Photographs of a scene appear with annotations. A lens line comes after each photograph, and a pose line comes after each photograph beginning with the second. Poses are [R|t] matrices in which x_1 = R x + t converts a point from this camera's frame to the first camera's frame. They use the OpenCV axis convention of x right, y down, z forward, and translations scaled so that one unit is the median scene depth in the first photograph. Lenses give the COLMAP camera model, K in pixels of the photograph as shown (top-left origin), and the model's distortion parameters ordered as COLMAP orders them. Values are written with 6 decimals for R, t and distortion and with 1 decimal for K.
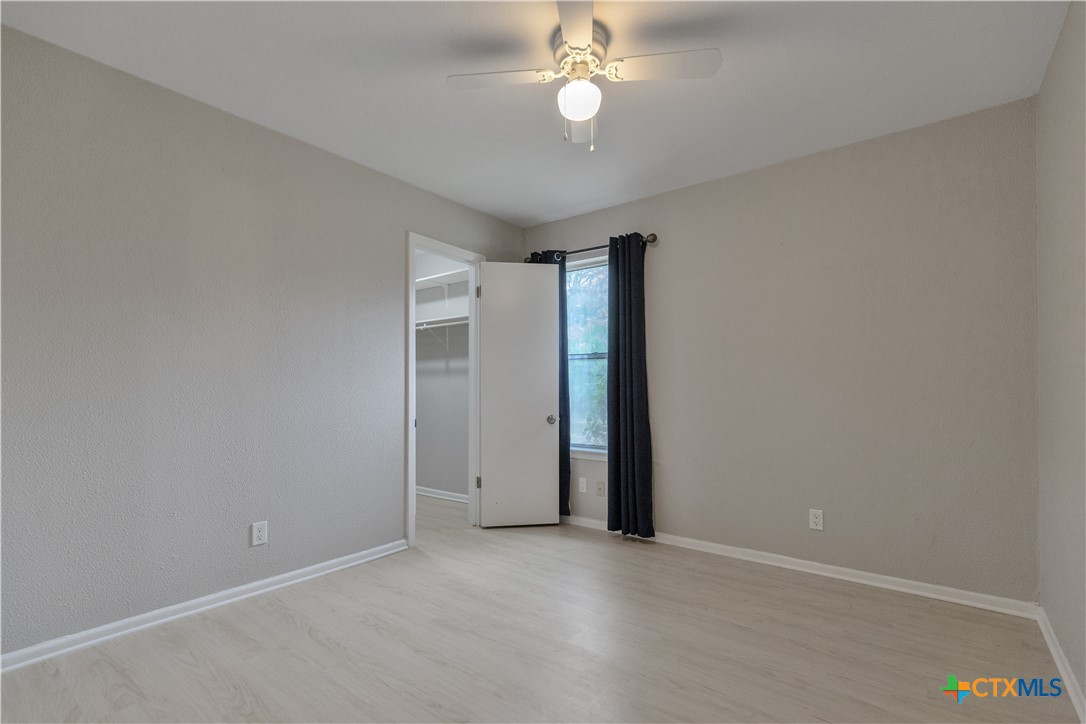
lens RADIAL K [[512.6, 0, 539.5], [0, 512.6, 377.8], [0, 0, 1]] dist [0.001472, 0.000207]
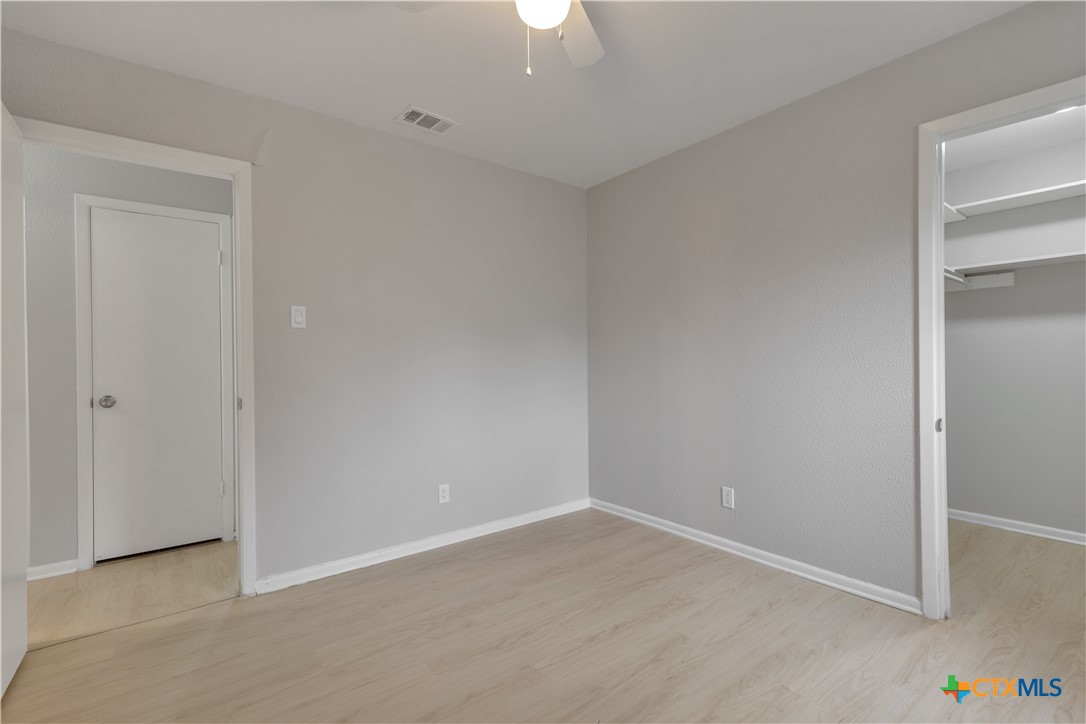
lens RADIAL K [[490.4, 0, 542.9], [0, 490.4, 364.3], [0, 0, 1]] dist [0.007088, 0.000254]
pose [[-0.210771, 0.012739, -0.977453, 0.601452], [0.009564, 0.999894, 0.010969, -0.003095], [0.977489, -0.007037, -0.210870, 0.859390]]
